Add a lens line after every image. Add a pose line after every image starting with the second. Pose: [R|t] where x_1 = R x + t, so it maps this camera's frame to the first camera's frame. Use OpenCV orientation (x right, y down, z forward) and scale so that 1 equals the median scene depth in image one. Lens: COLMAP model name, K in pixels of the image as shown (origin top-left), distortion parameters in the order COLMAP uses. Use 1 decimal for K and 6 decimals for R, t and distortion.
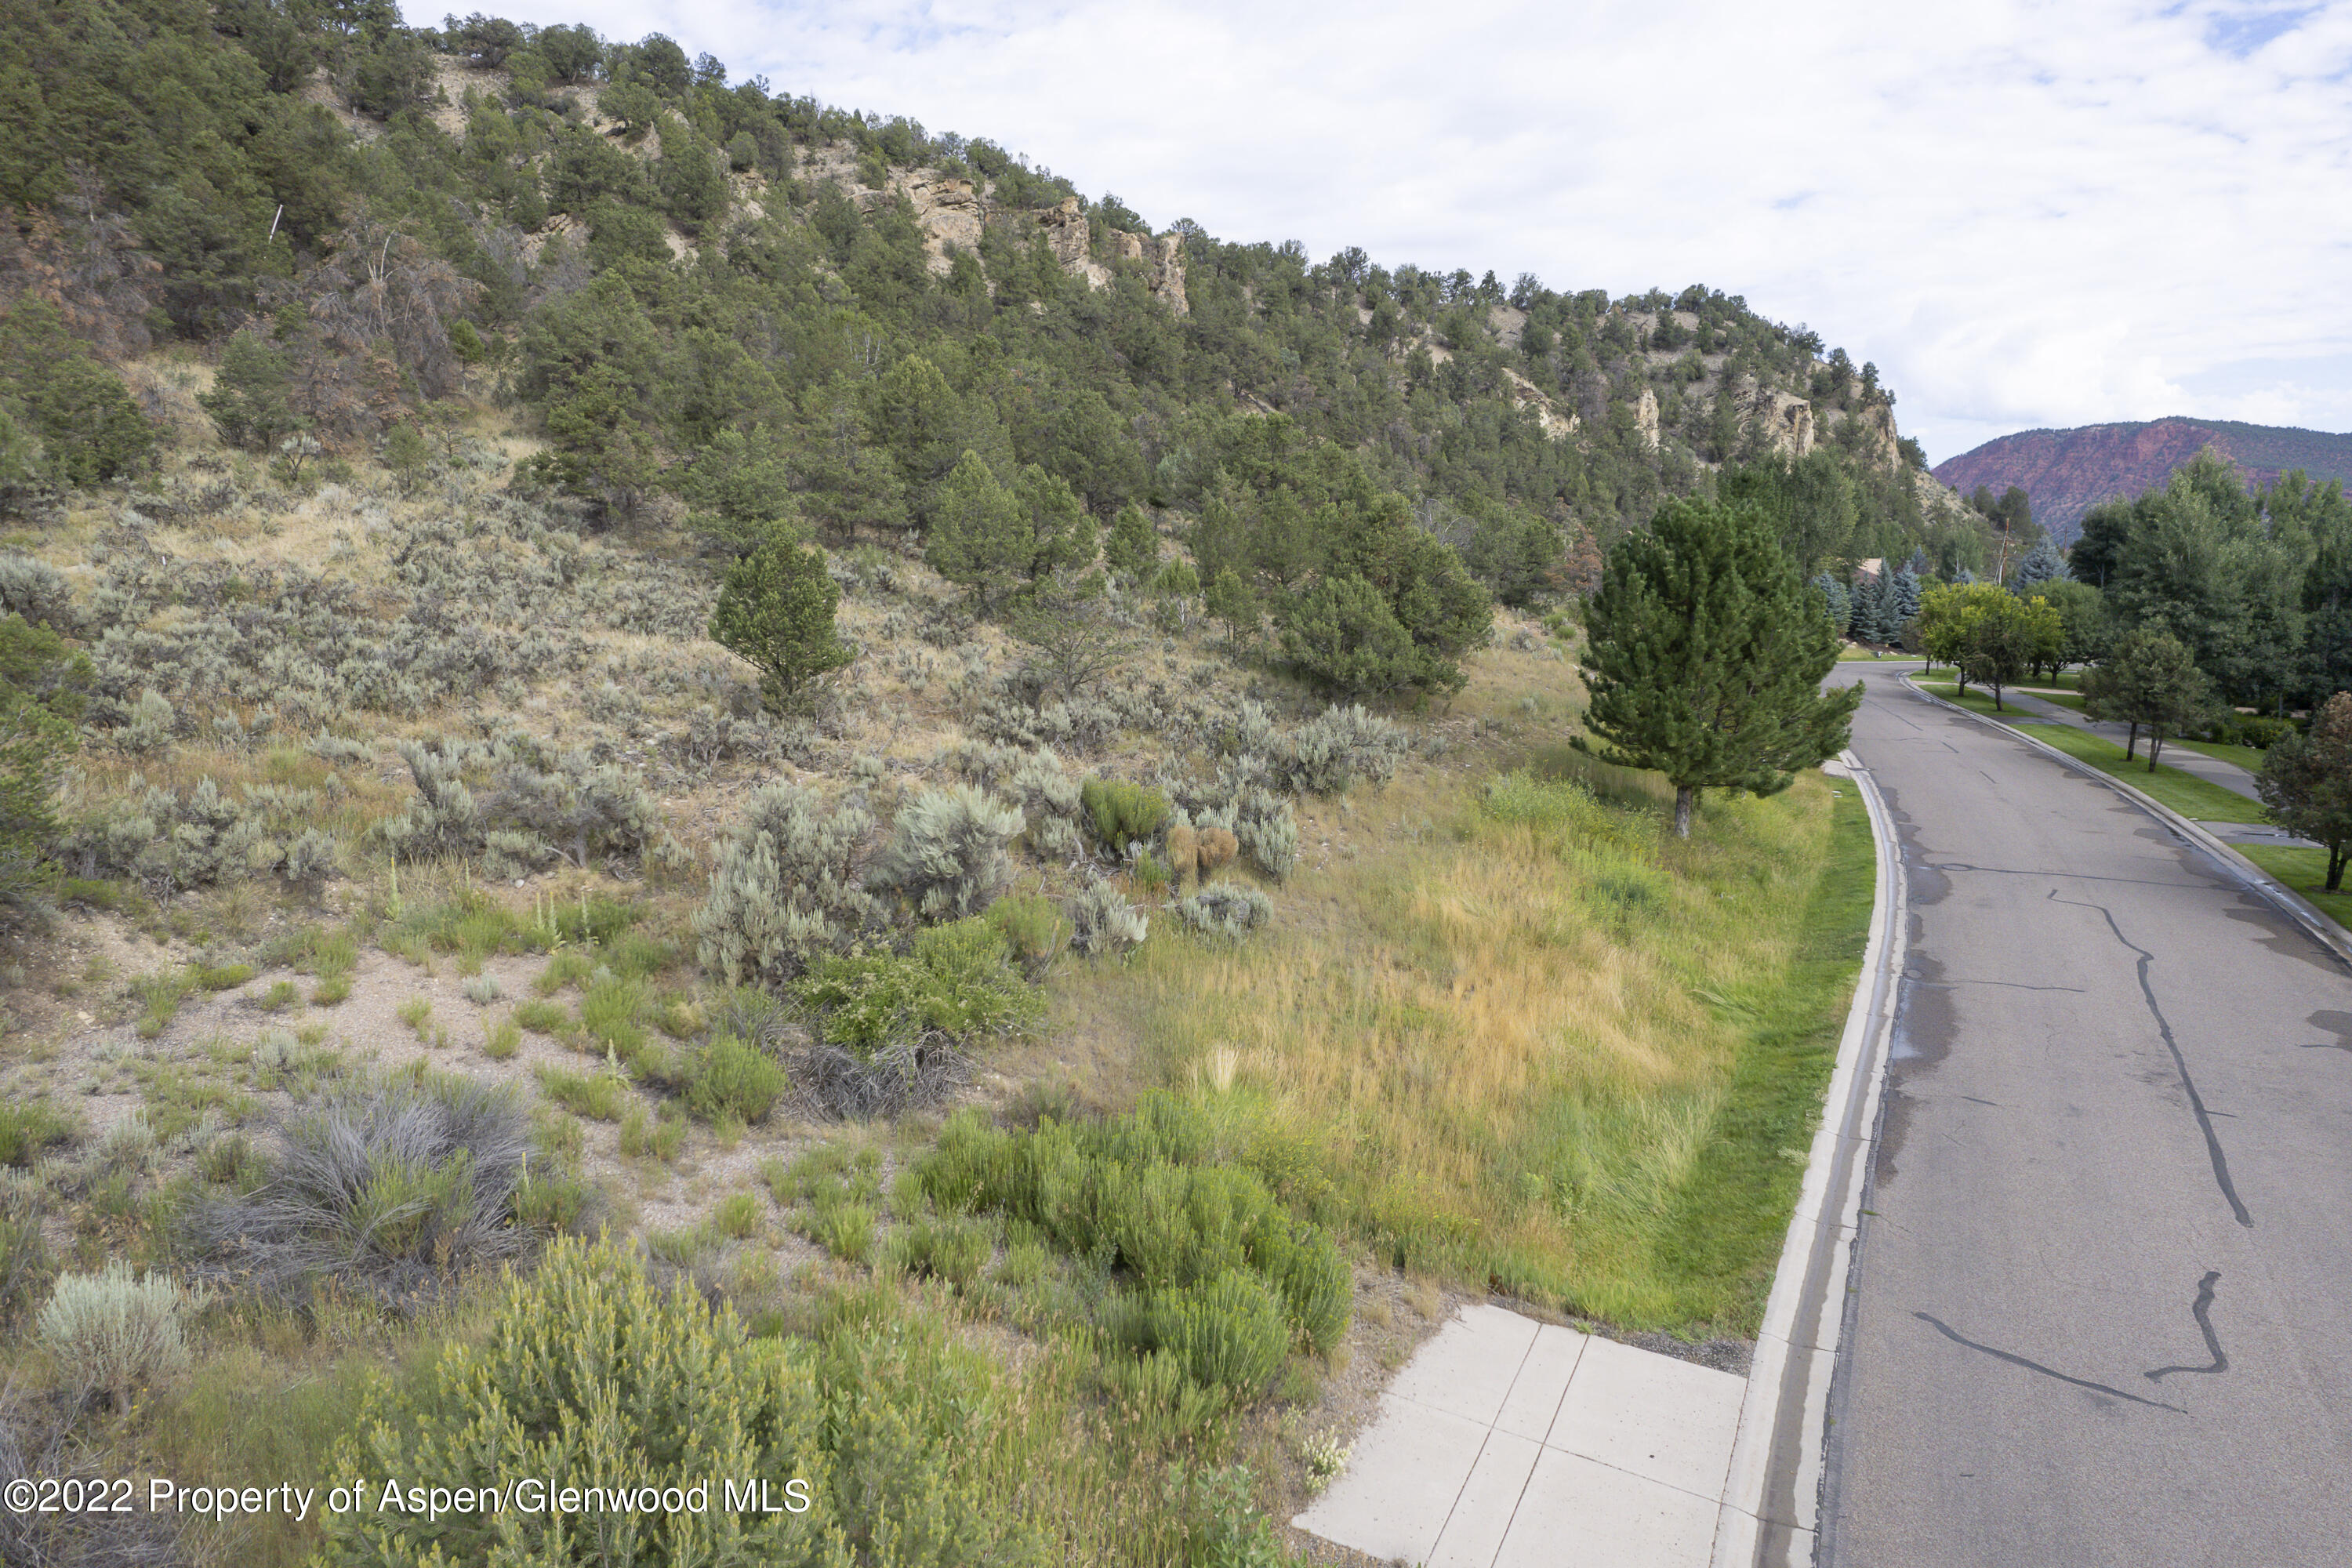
lens RADIAL K [[1511.9, 0, 1185.2], [0, 1511.9, 793.4], [0, 0, 1]] dist [-0.076178, 0.070845]
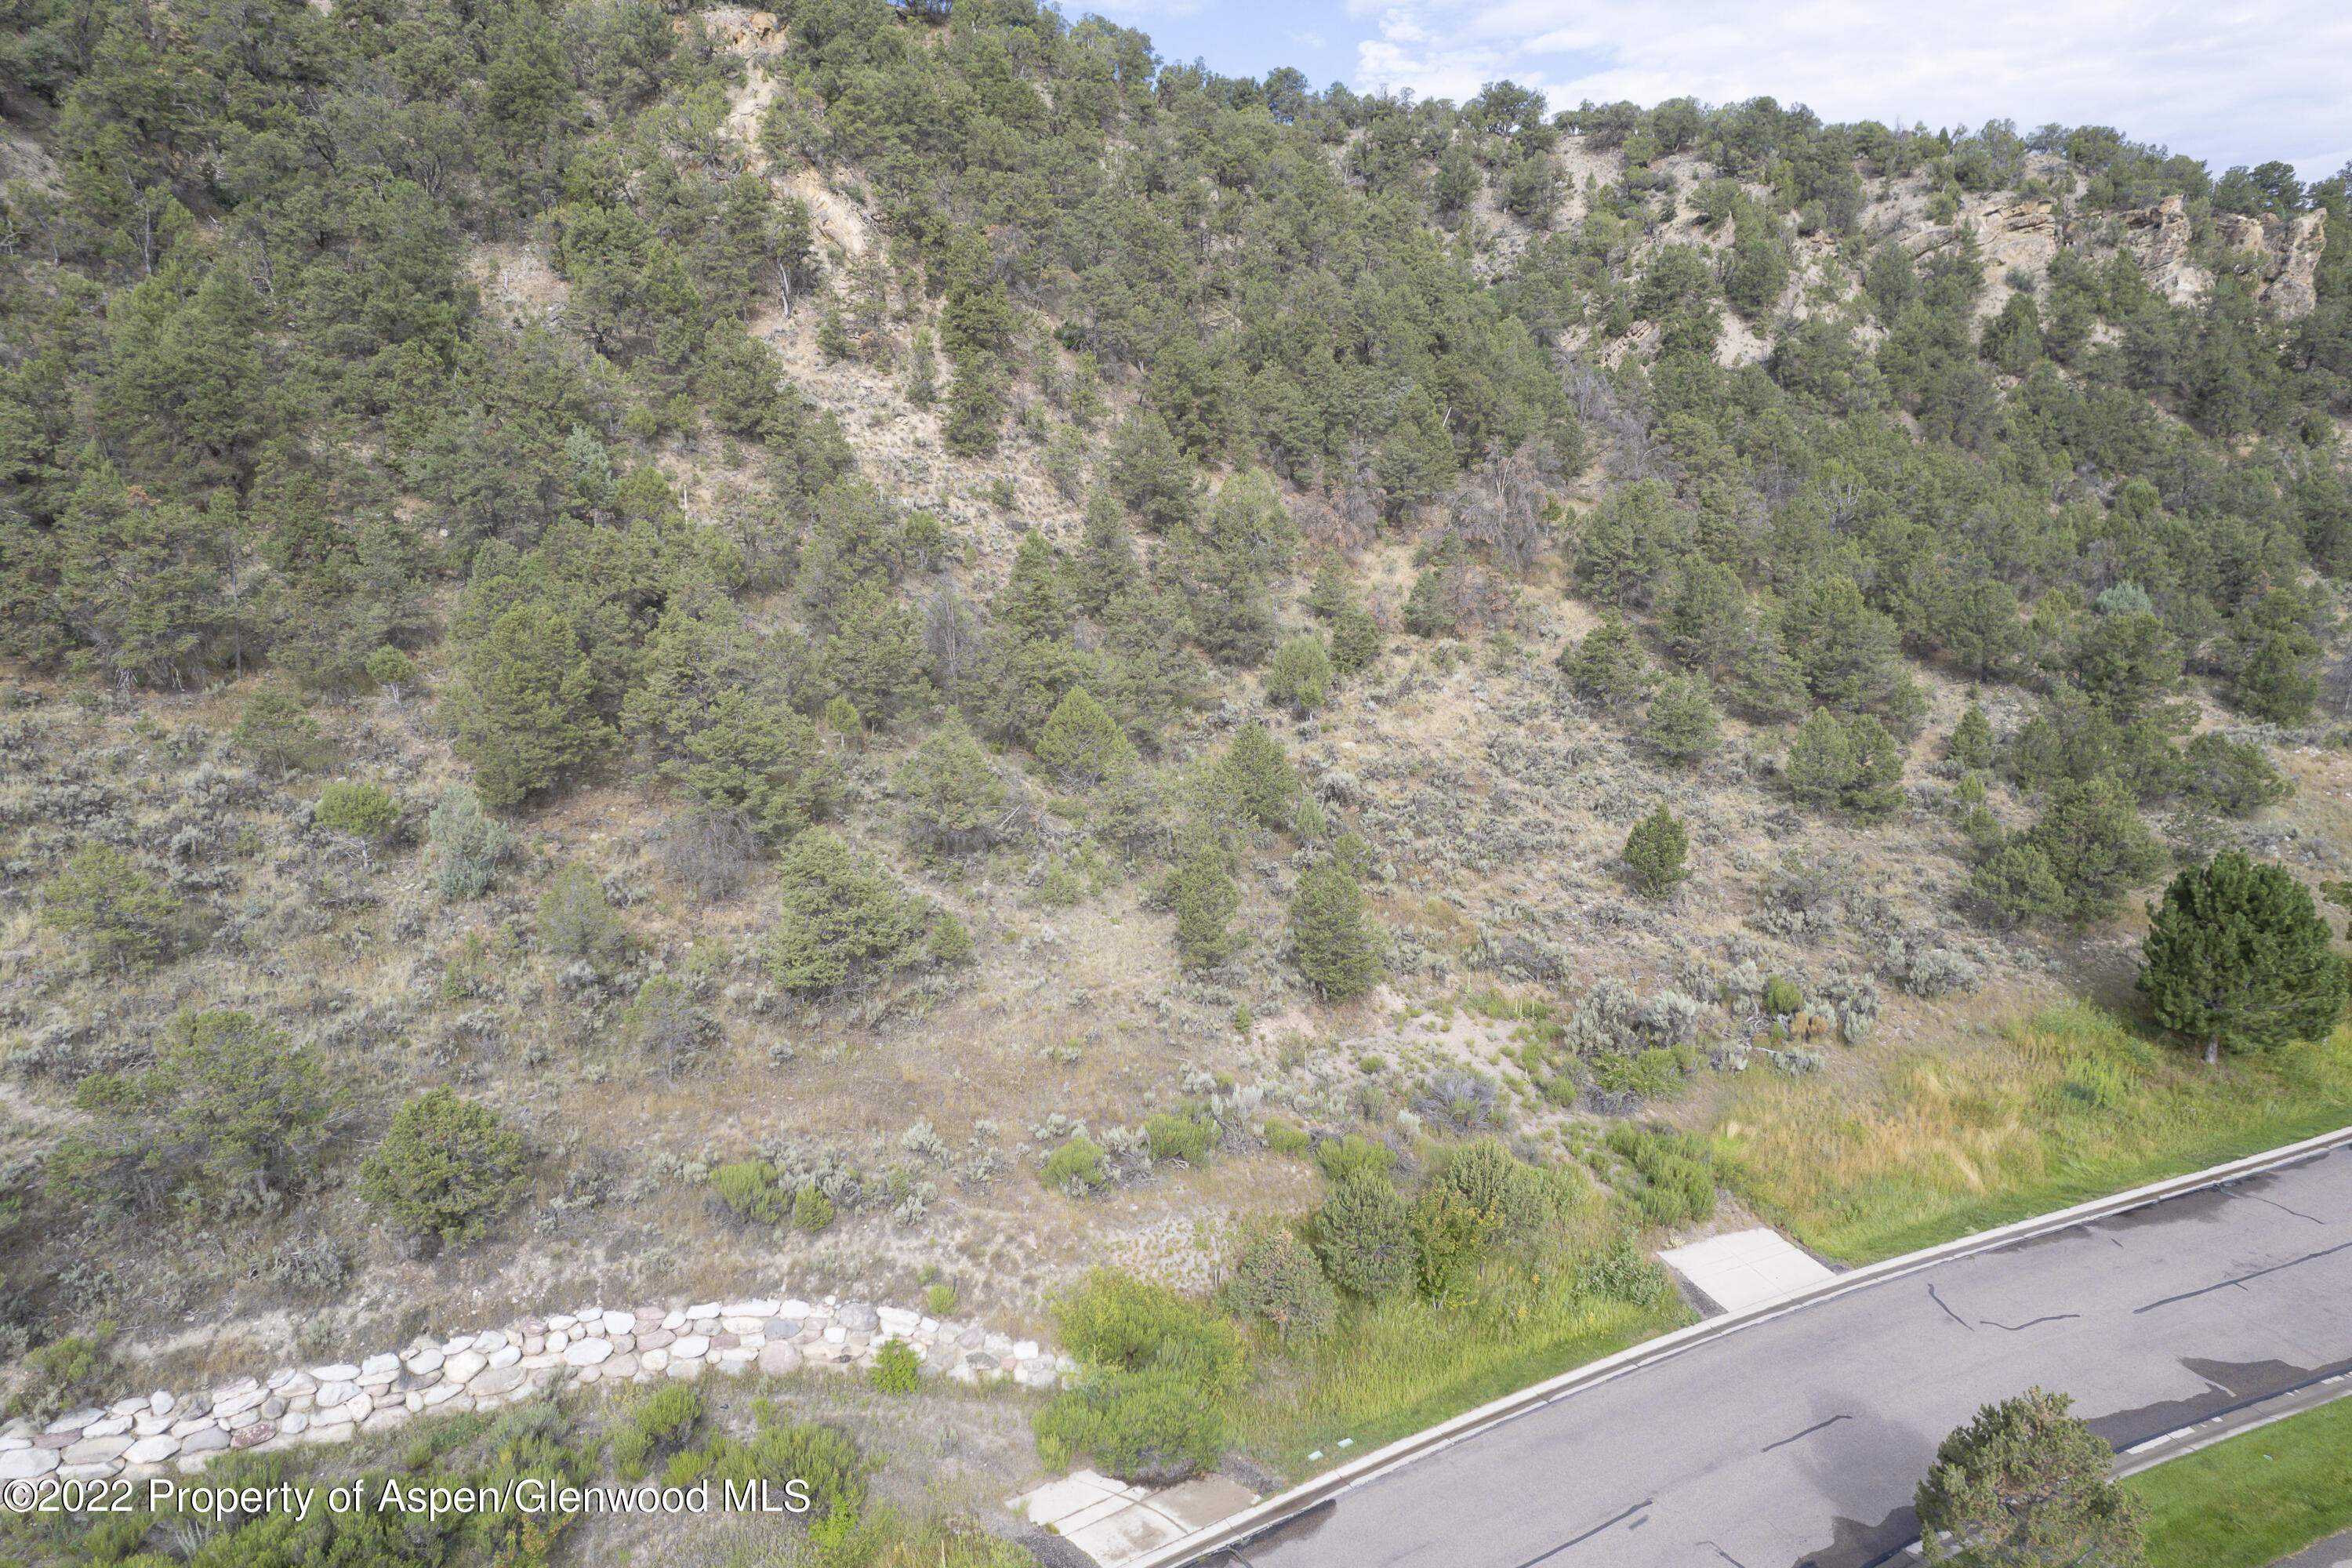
lens RADIAL K [[1511.9, 0, 1185.2], [0, 1511.9, 793.4], [0, 0, 1]] dist [-0.076178, 0.070845]
pose [[0.775571, 0.143815, -0.614660, 0.102678], [-0.101588, 0.989446, 0.103324, -0.074068], [0.623032, -0.017693, 0.781996, -0.213035]]
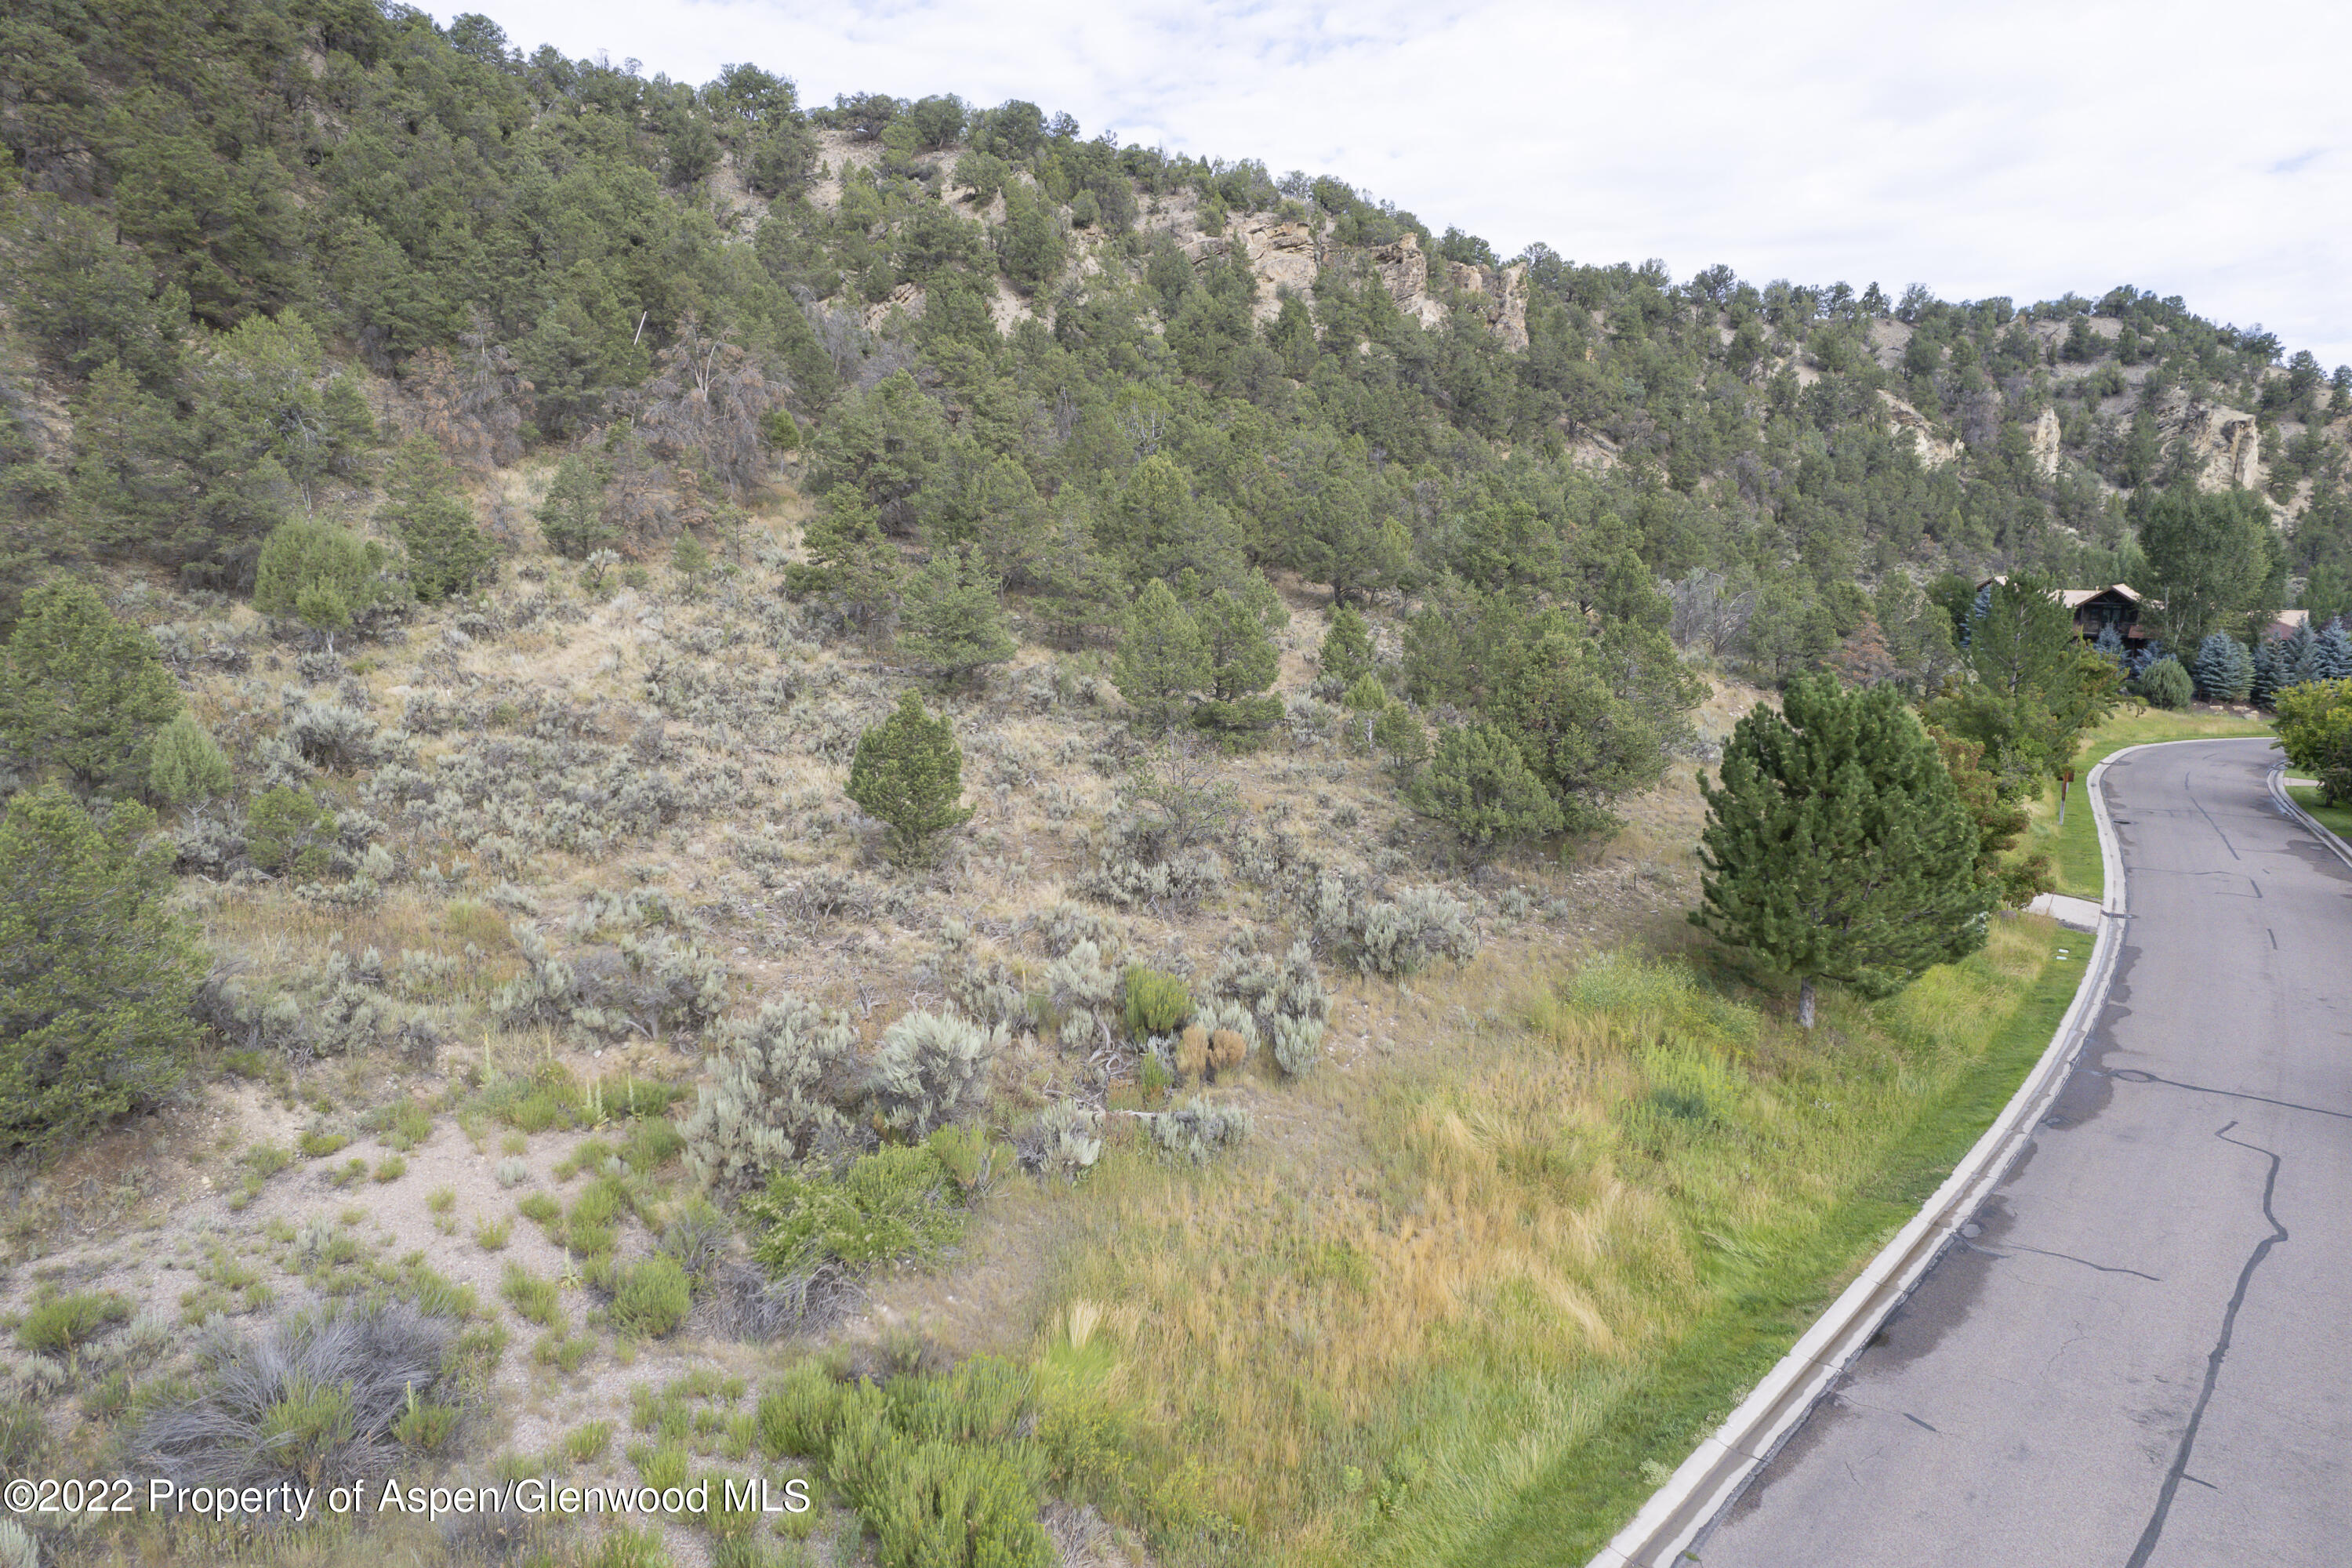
lens RADIAL K [[1511.9, 0, 1185.2], [0, 1511.9, 793.4], [0, 0, 1]] dist [-0.076178, 0.070845]
pose [[0.971112, 0.042384, -0.234832, 0.041286], [-0.043698, 0.999045, -0.000392, -0.025125], [0.234591, 0.010643, 0.972036, -0.005088]]
